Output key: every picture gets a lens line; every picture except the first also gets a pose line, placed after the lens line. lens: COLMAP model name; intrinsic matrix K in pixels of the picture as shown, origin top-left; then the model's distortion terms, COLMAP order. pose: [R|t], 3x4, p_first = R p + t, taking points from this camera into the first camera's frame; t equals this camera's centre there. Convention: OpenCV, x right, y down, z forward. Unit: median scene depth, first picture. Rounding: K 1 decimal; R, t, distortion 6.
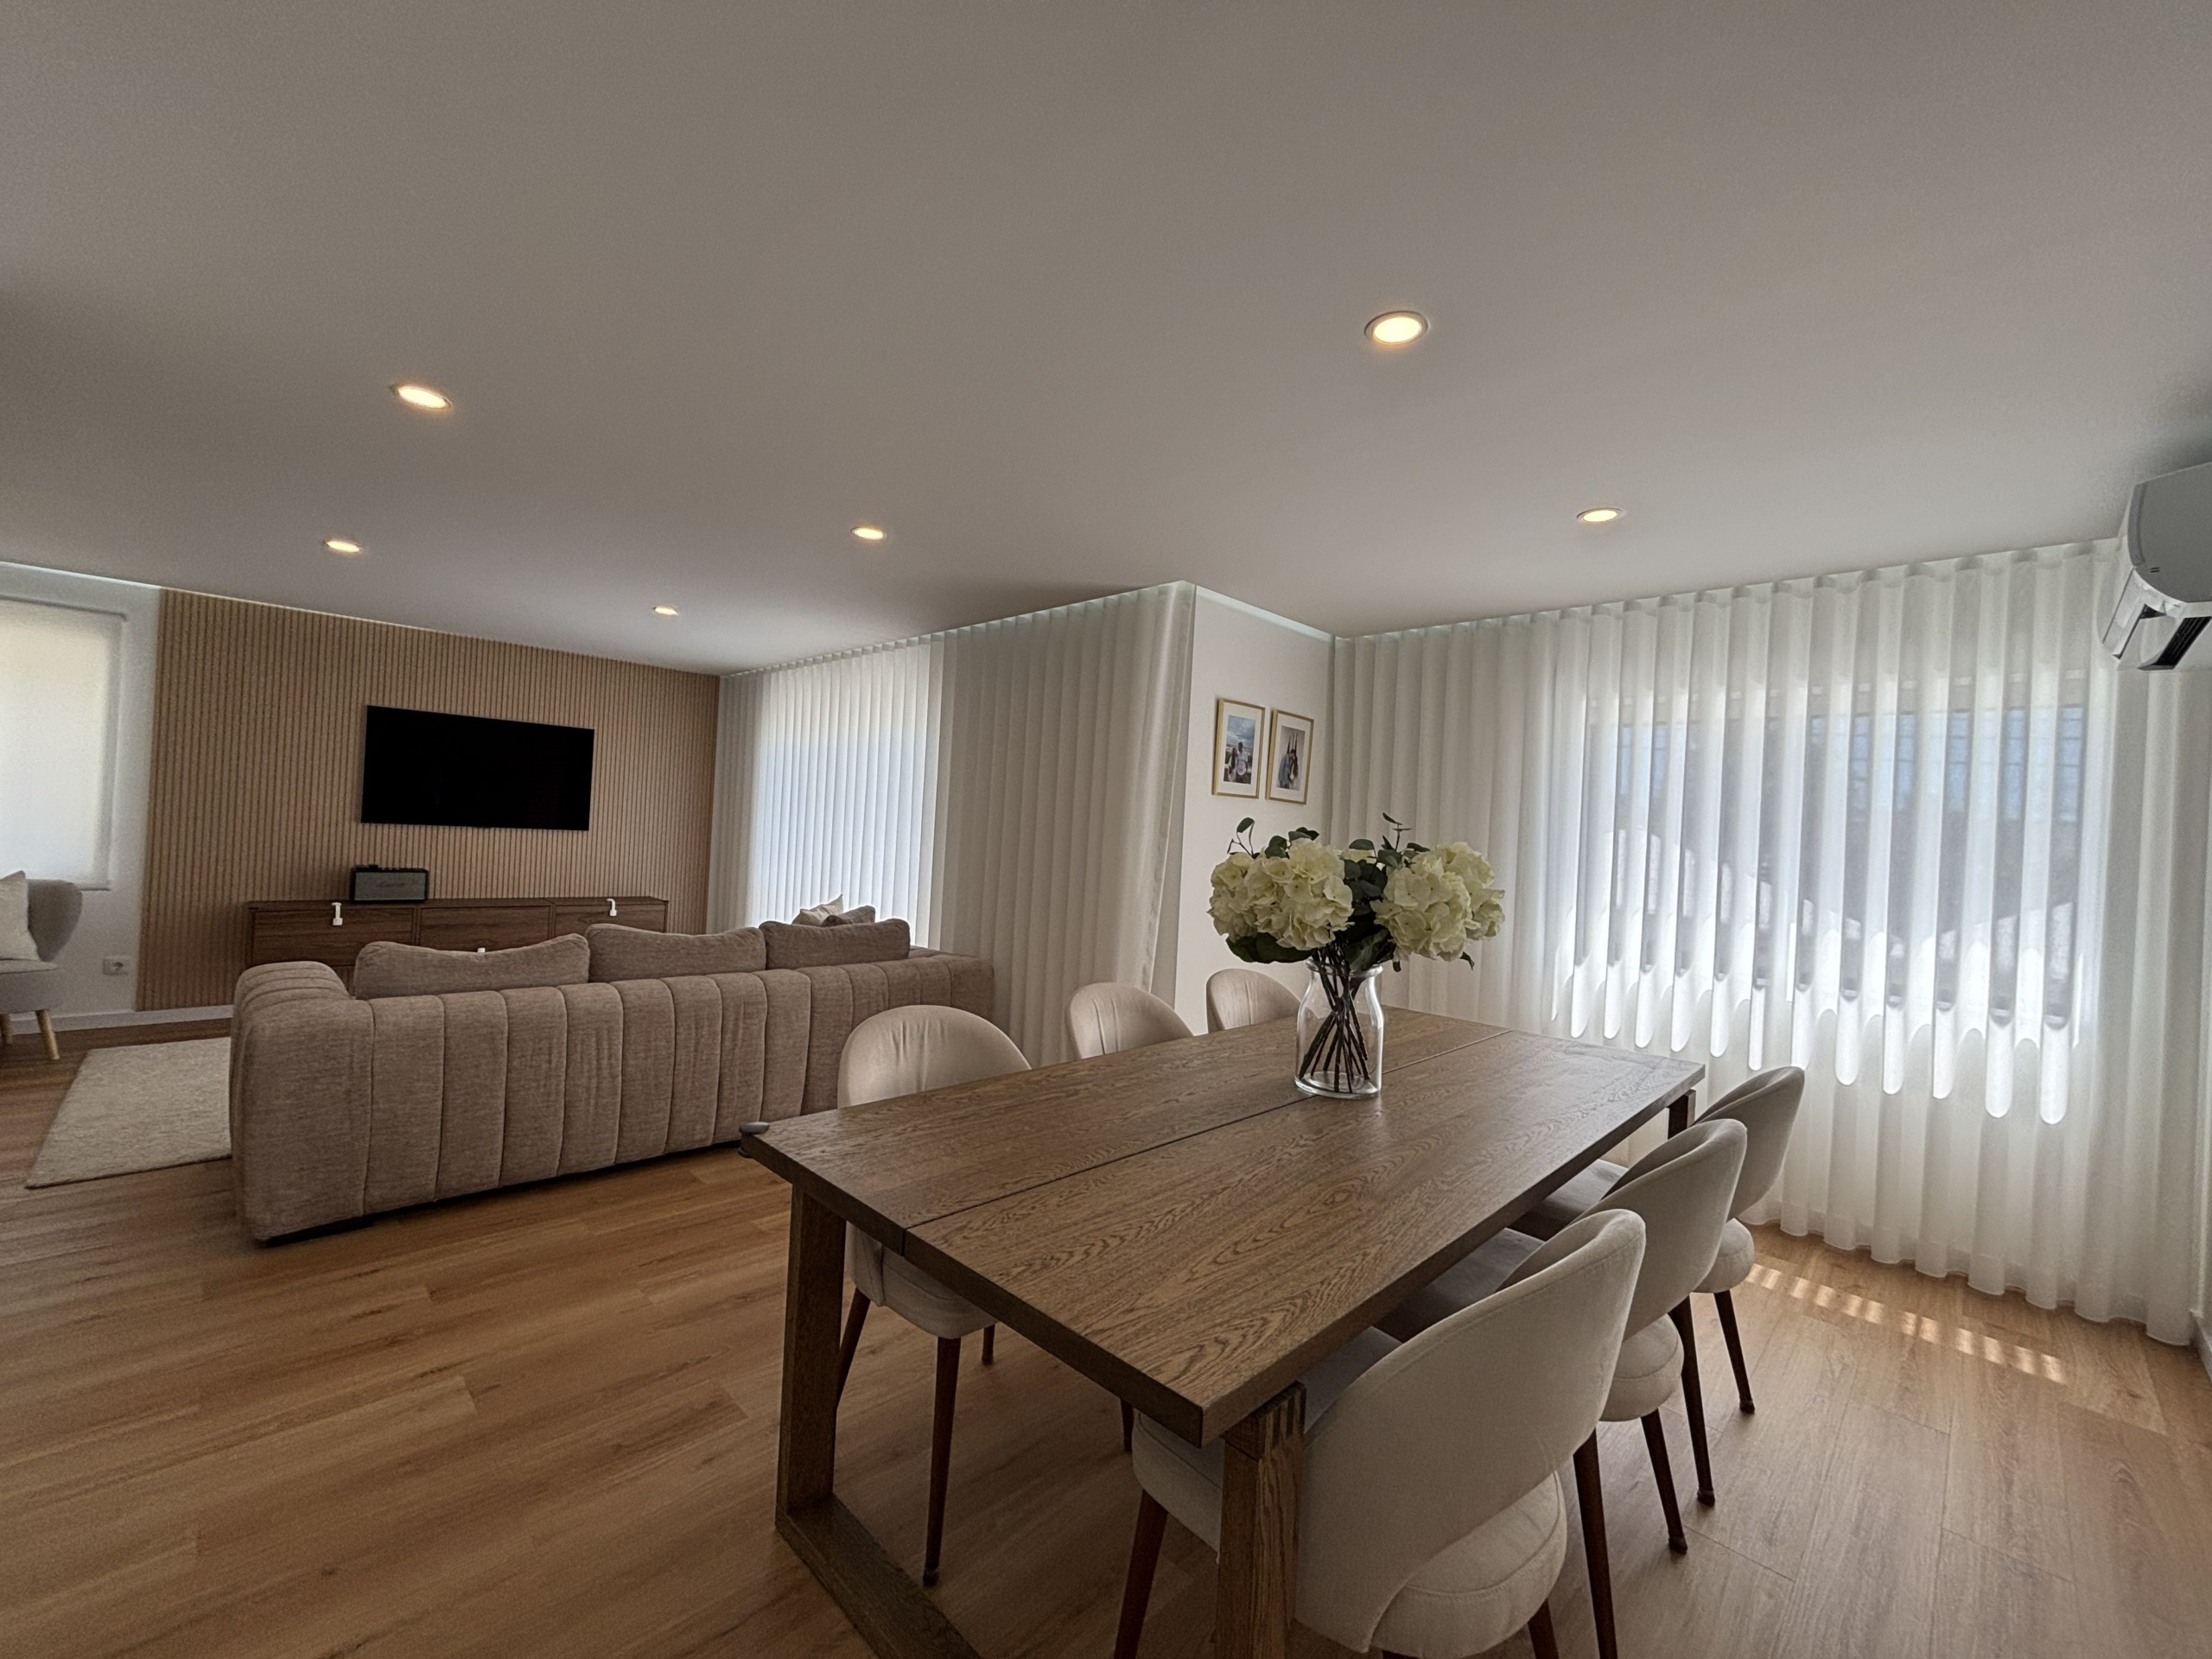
lens RADIAL K [[885.7, 0, 1109.3], [0, 885.7, 831.3], [0, 0, 1]] dist [0.001938, -0.001892]
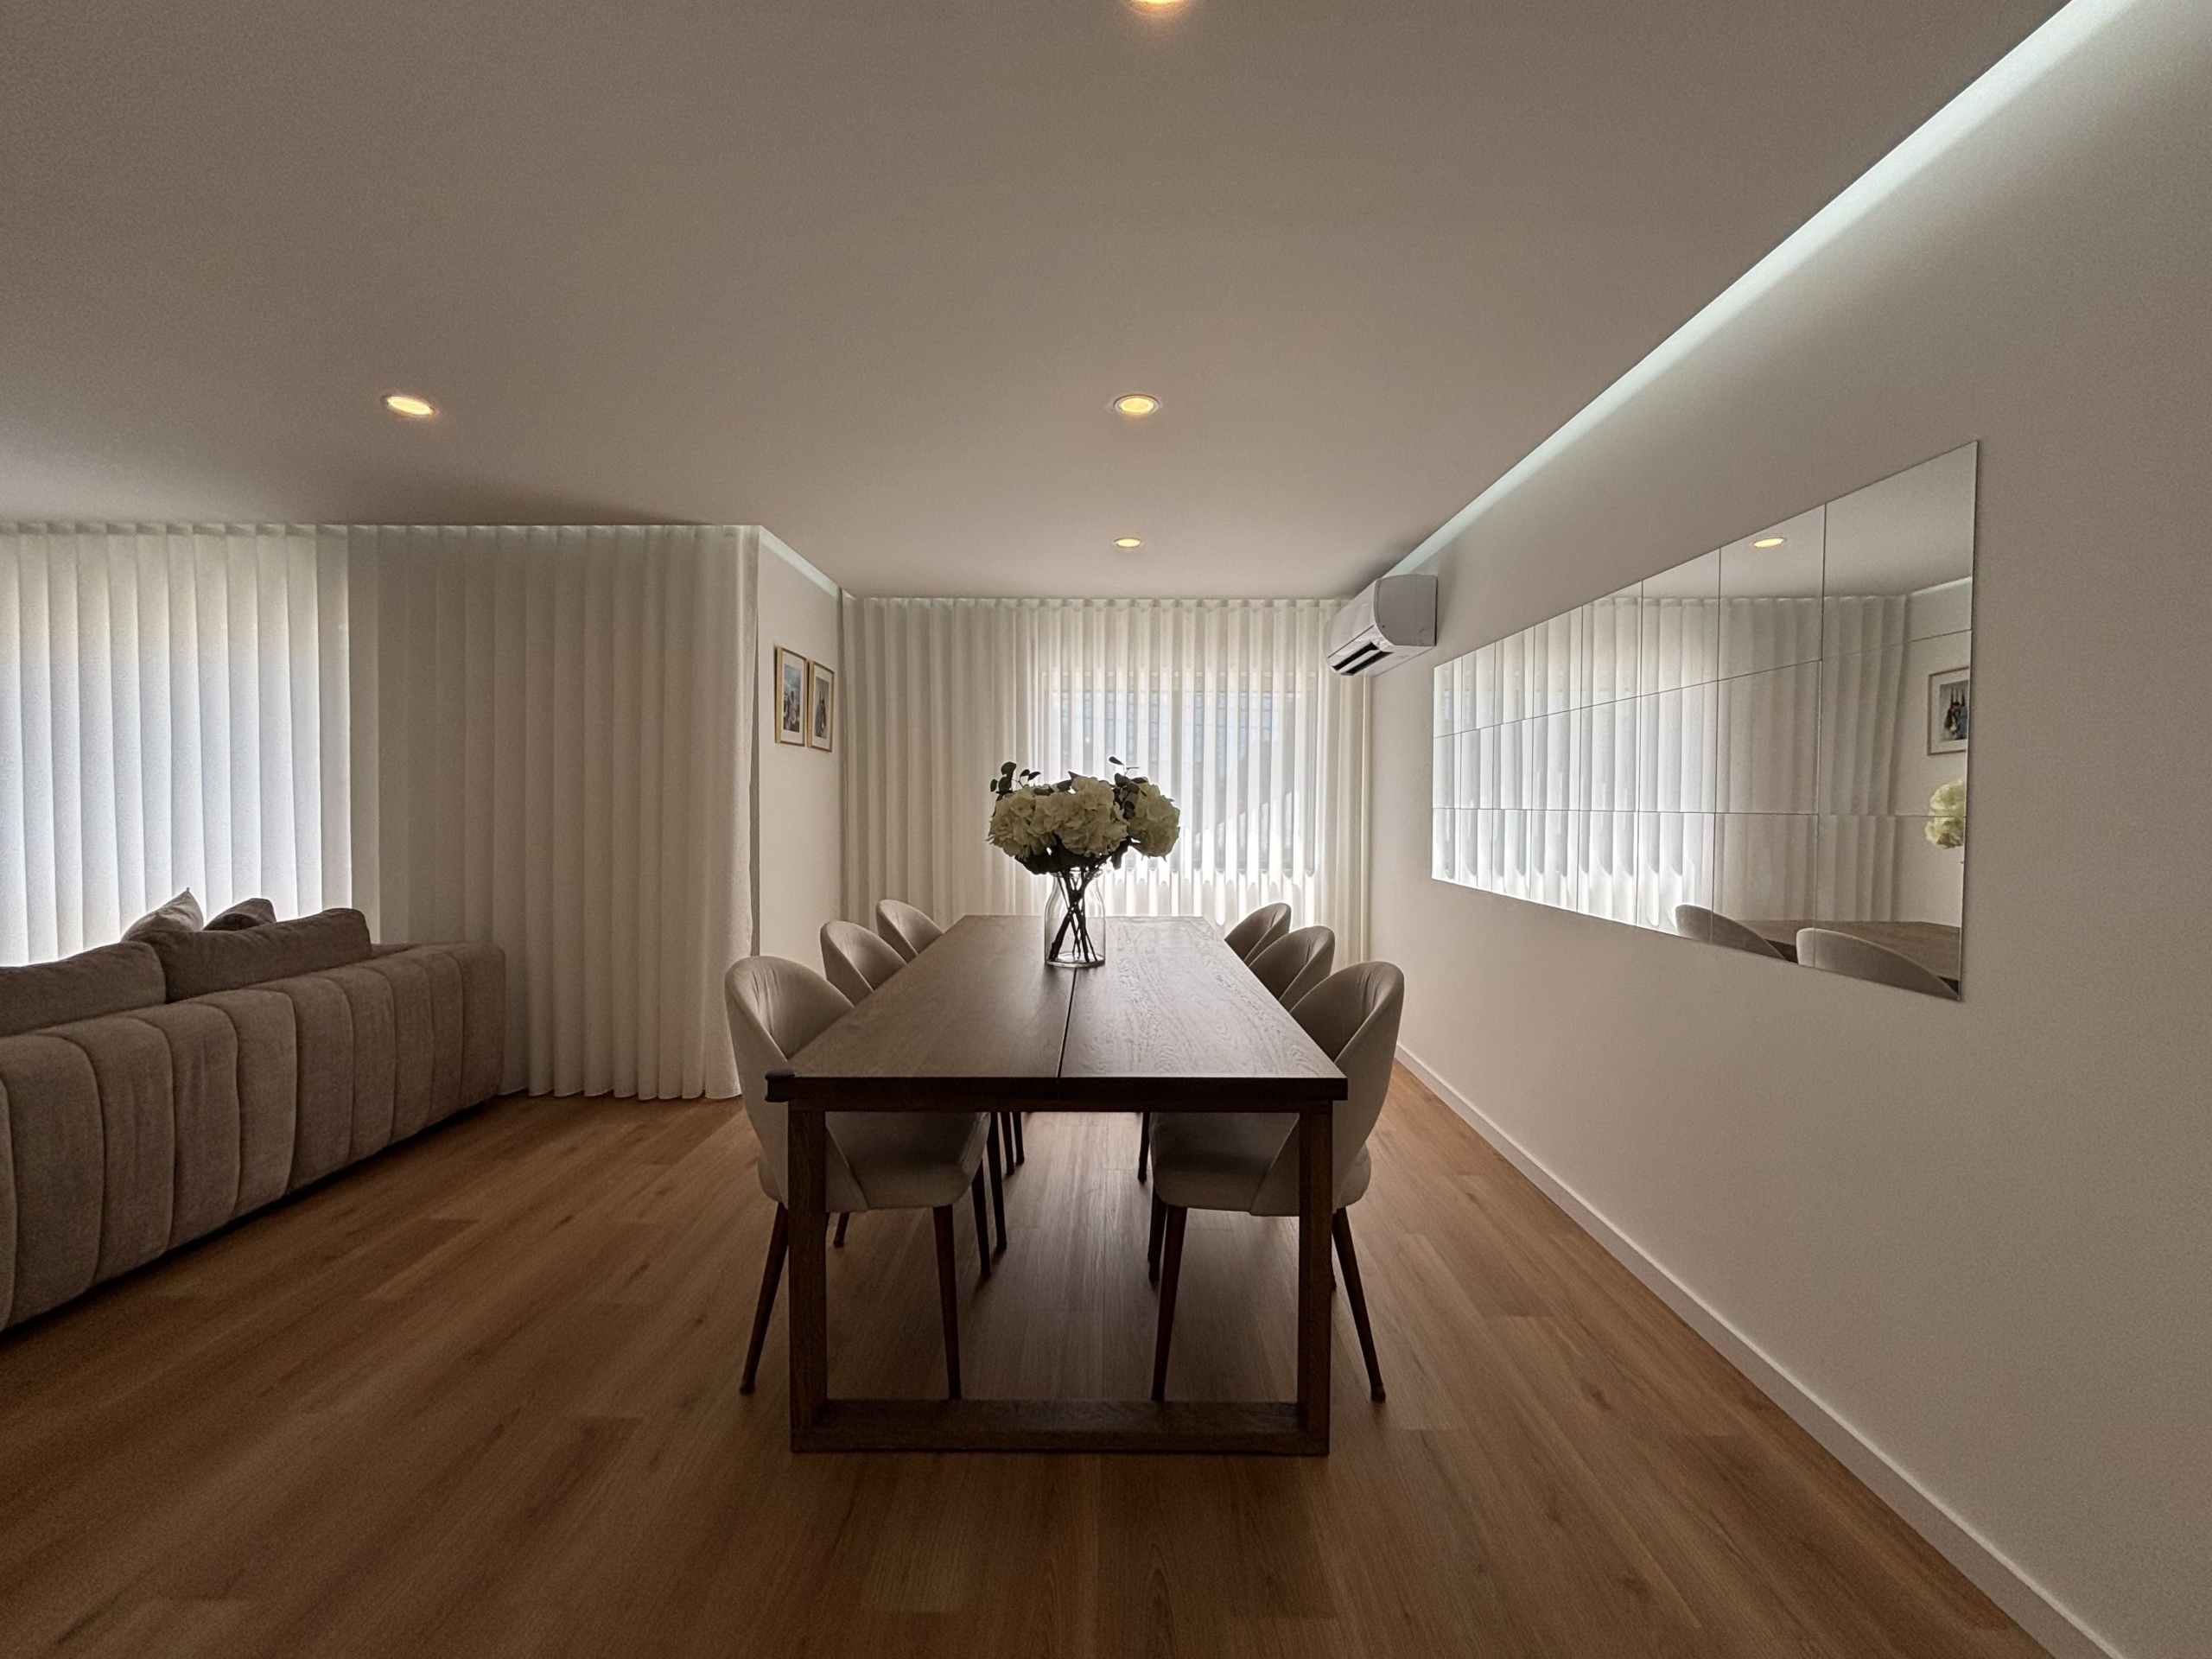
lens RADIAL K [[885.7, 0, 1105.8], [0, 885.7, 825.9], [0, 0, 1]] dist [0.001938, -0.001892]
pose [[0.719536, -0.063492, 0.691547, -0.313497], [0.029252, 0.997699, 0.061165, 0.001992], [-0.693839, -0.023781, 0.719737, 0.009034]]
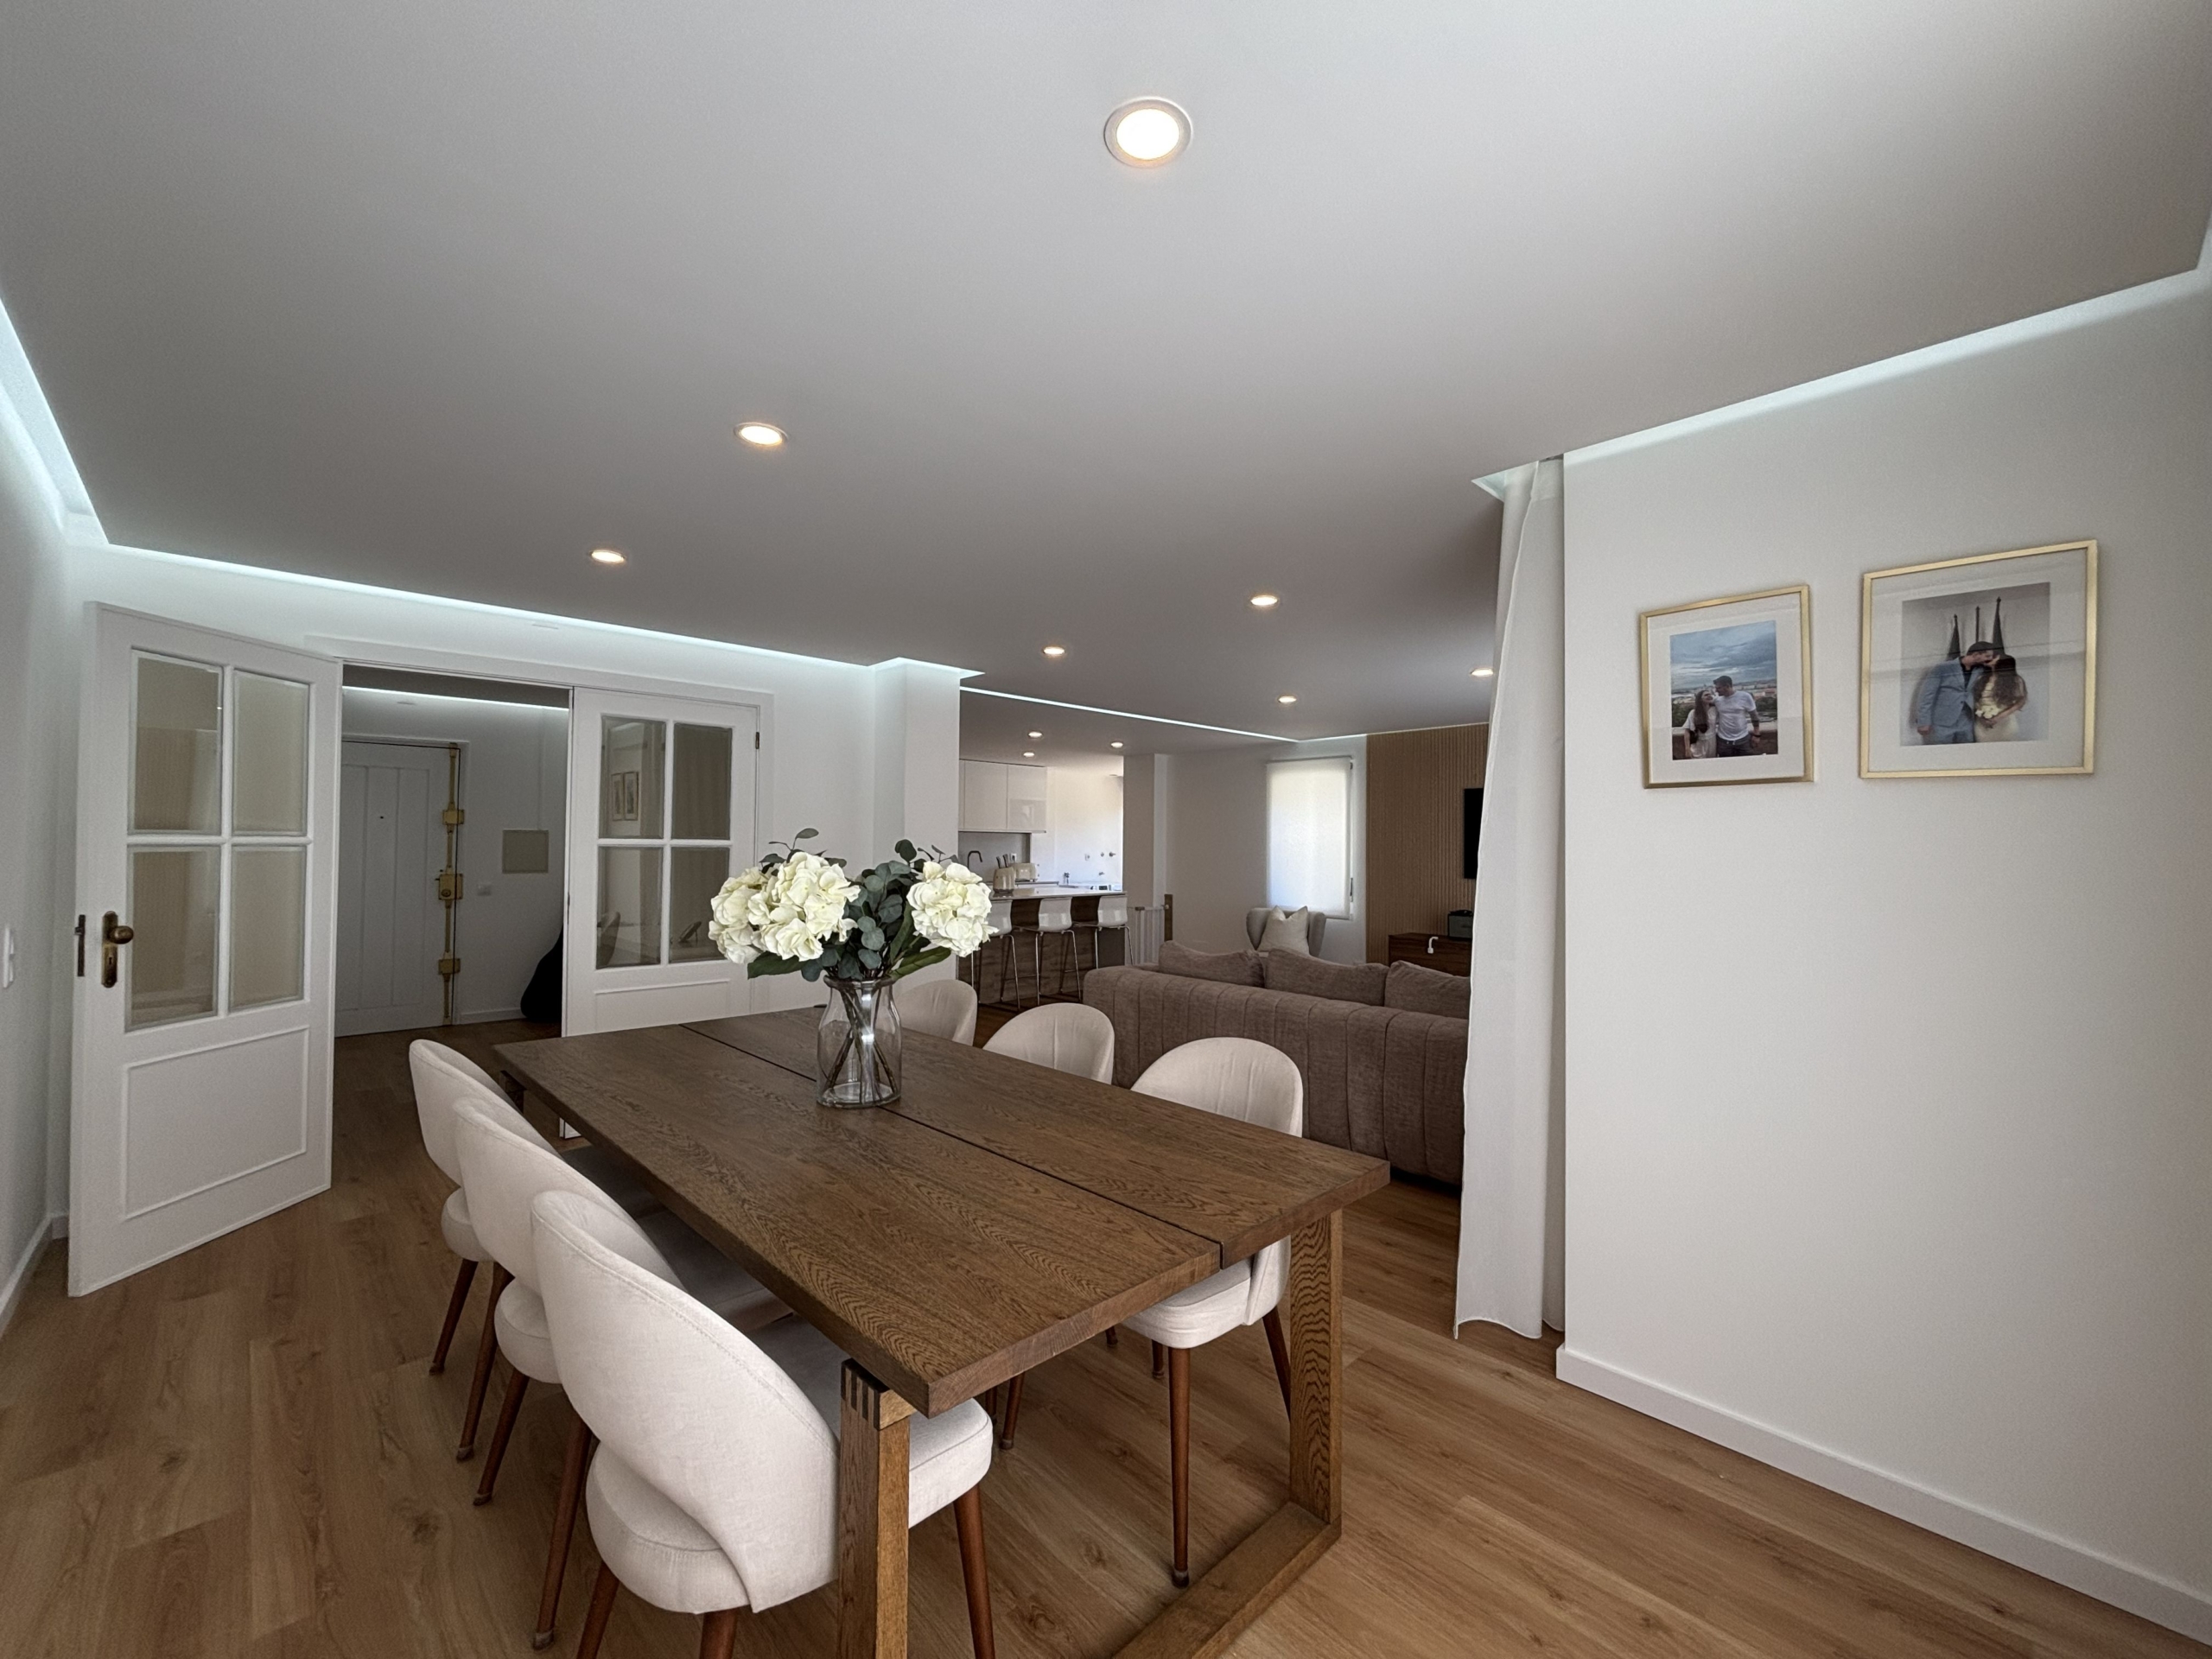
lens RADIAL K [[885.7, 0, 1099.3], [0, 885.7, 826.6], [0, 0, 1]] dist [0.001938, -0.001892]
pose [[-0.025073, -0.077545, -0.996674, 0.667197], [-0.011222, 0.996946, -0.077284, 0.028787], [0.999623, 0.009247, -0.025866, 0.667354]]
